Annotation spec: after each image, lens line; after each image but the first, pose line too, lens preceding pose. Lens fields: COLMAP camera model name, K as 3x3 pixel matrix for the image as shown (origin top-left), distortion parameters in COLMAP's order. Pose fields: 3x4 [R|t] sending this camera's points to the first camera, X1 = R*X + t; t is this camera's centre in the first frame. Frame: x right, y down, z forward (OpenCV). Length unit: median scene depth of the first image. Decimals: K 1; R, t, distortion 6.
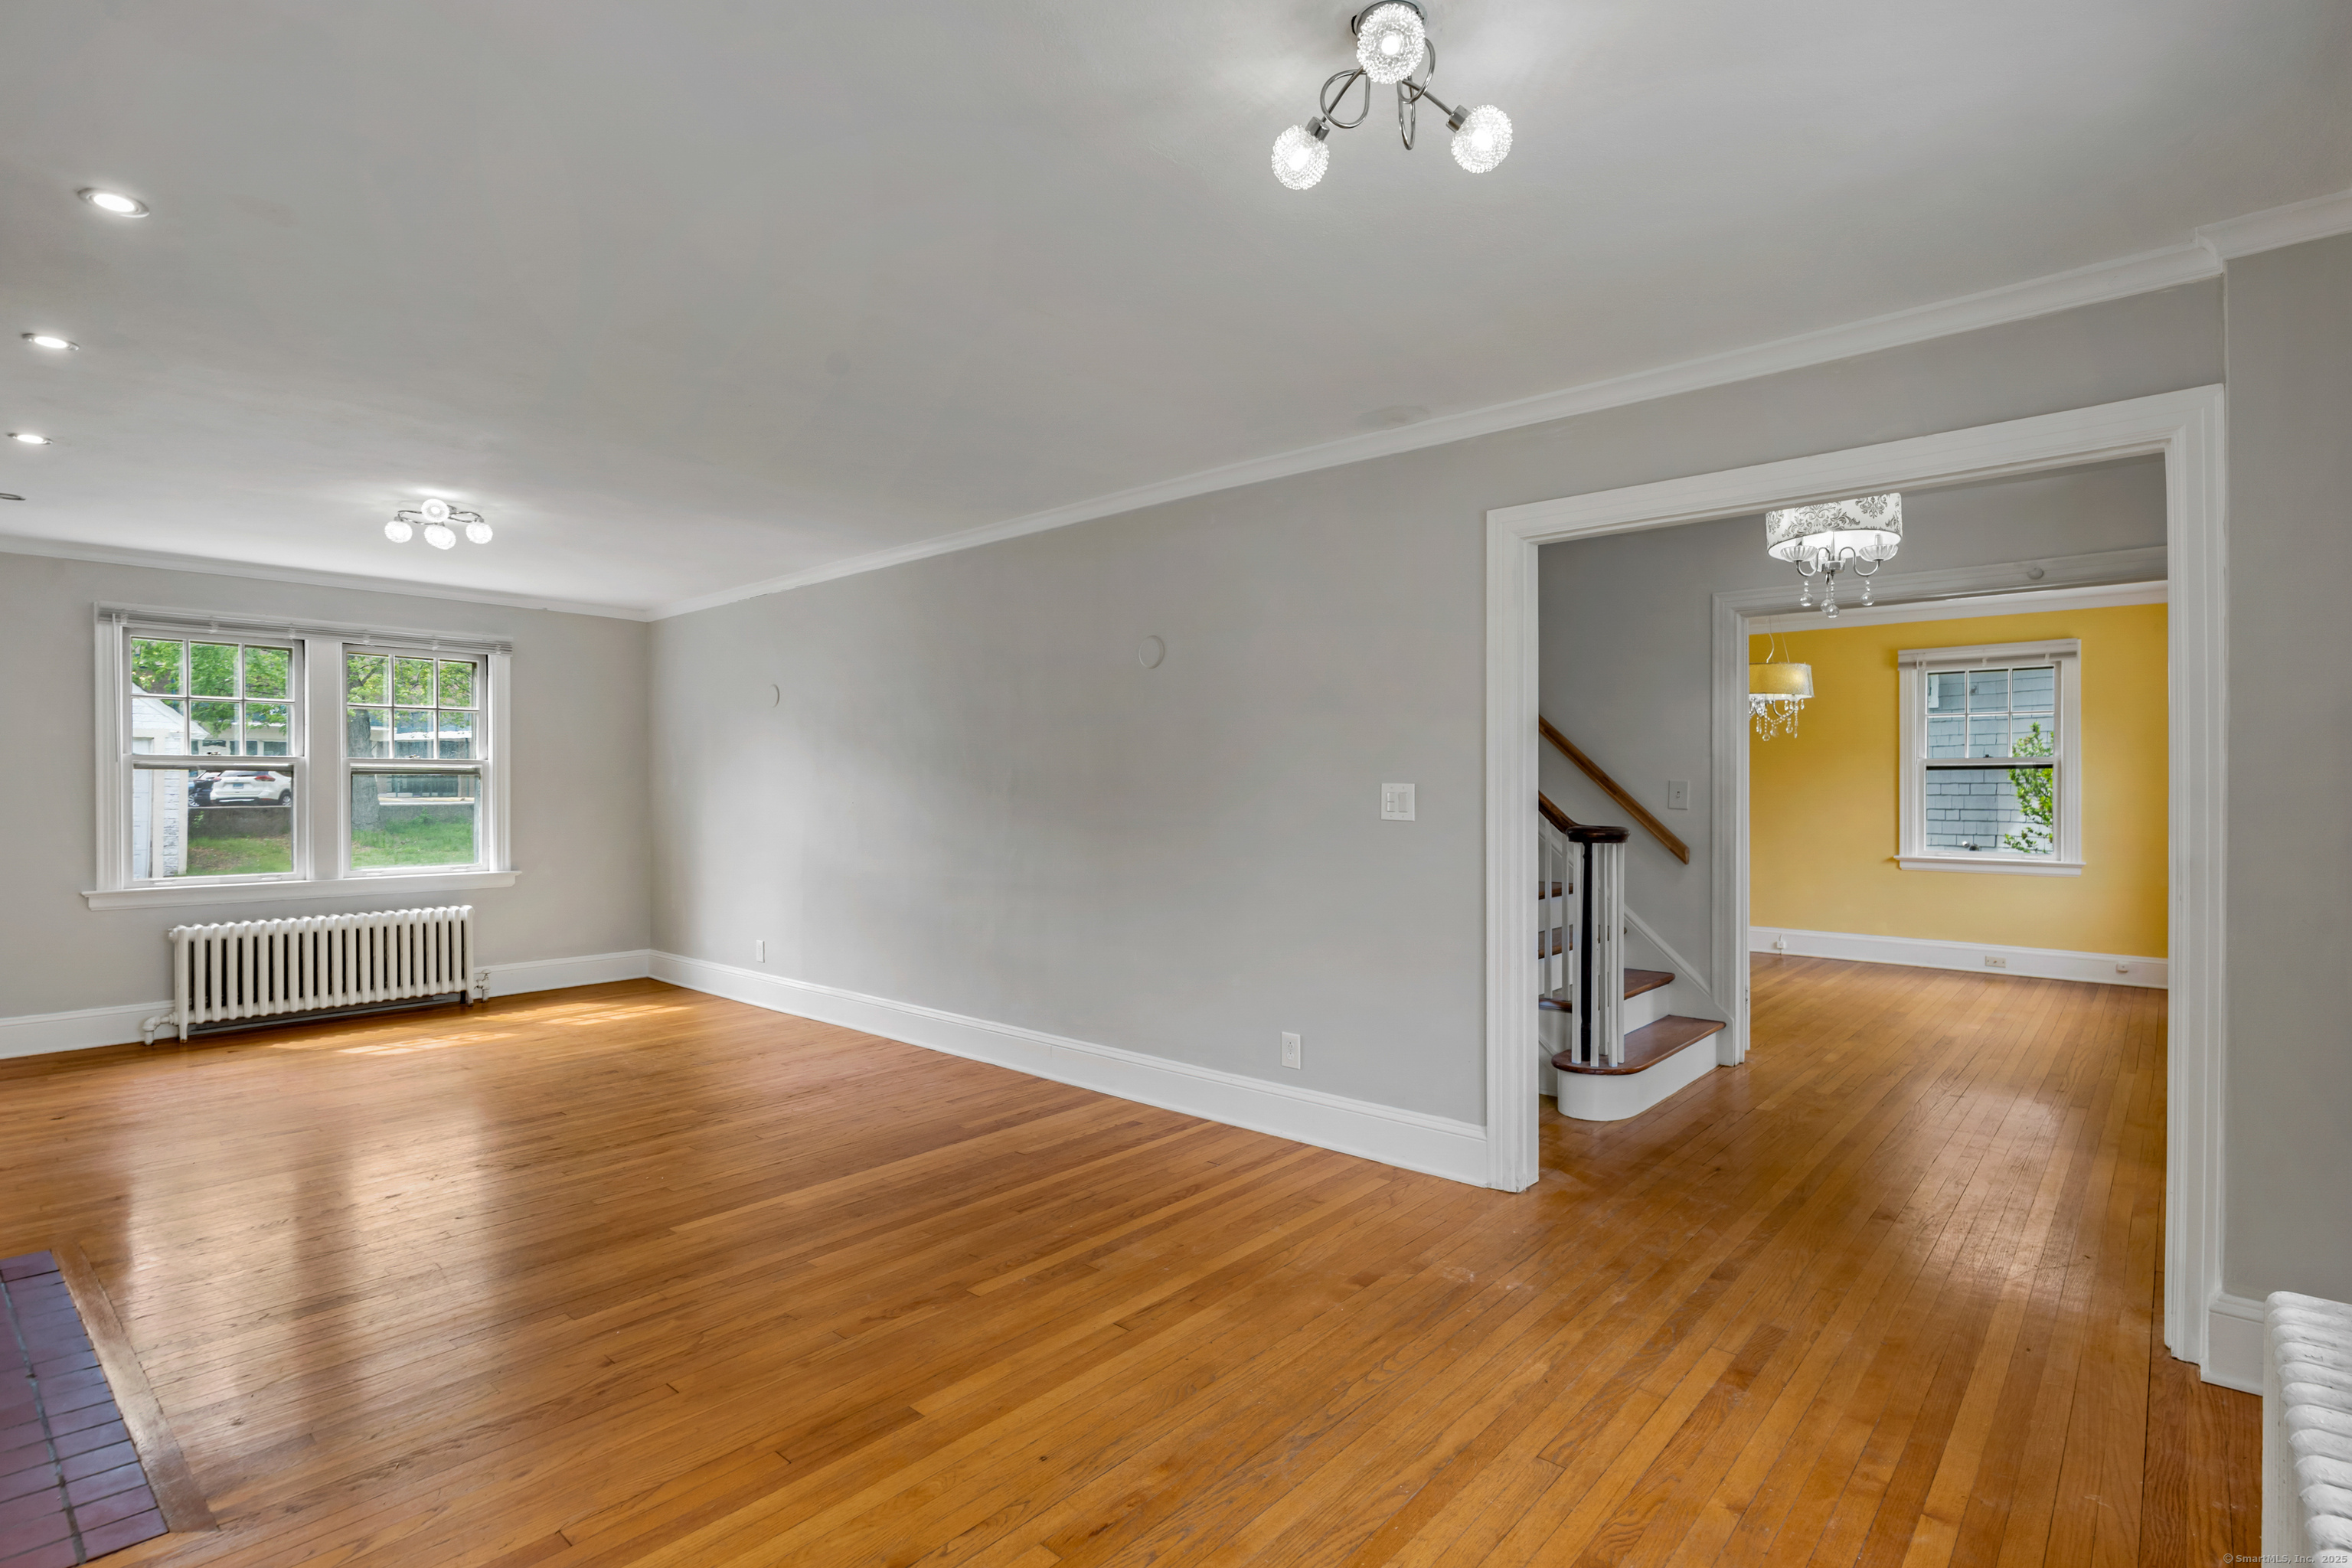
lens RADIAL K [[1133.2, 0, 1170.2], [0, 1133.2, 786.3], [0, 0, 1]] dist [-0.004556, -0.001283]
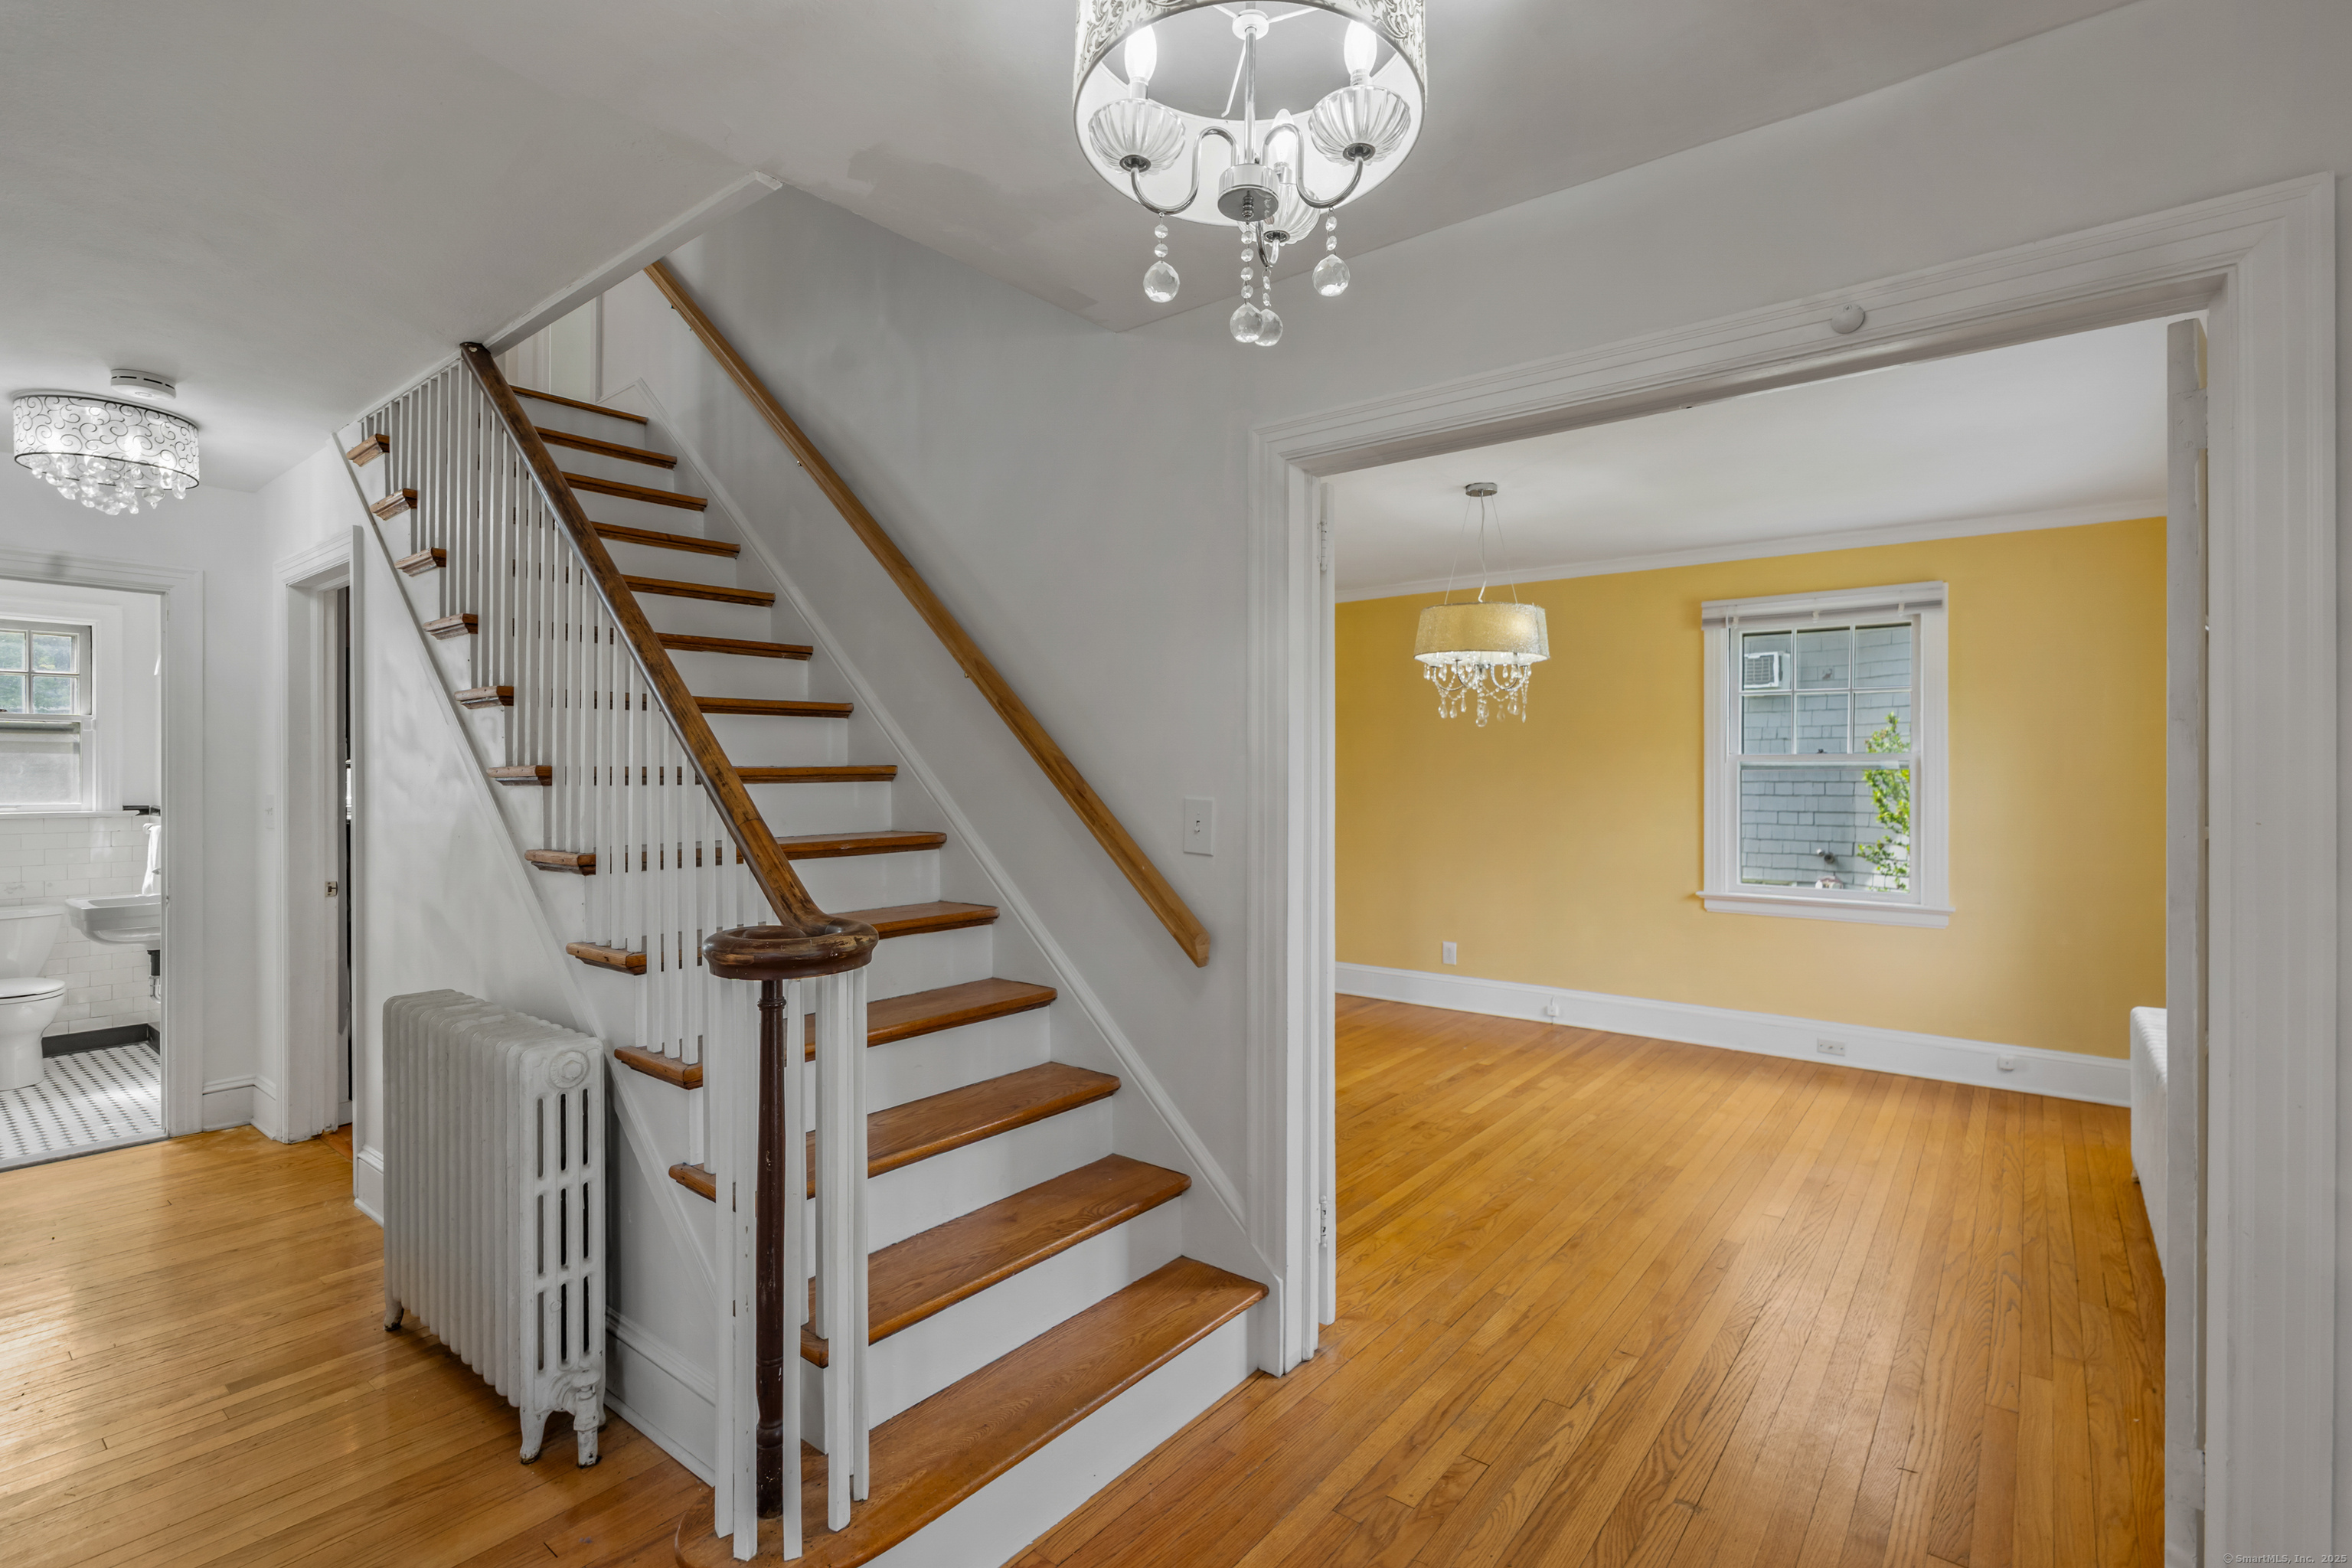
lens RADIAL K [[1087.6, 0, 1181.0], [0, 1087.6, 775.6], [0, 0, 1]] dist [-0.005243, 0.001002]
pose [[0.997900, -0.000066, 0.064770, 0.292961], [0.000271, 0.999995, -0.003155, -0.009745], [-0.064769, 0.003166, 0.997895, 0.365112]]
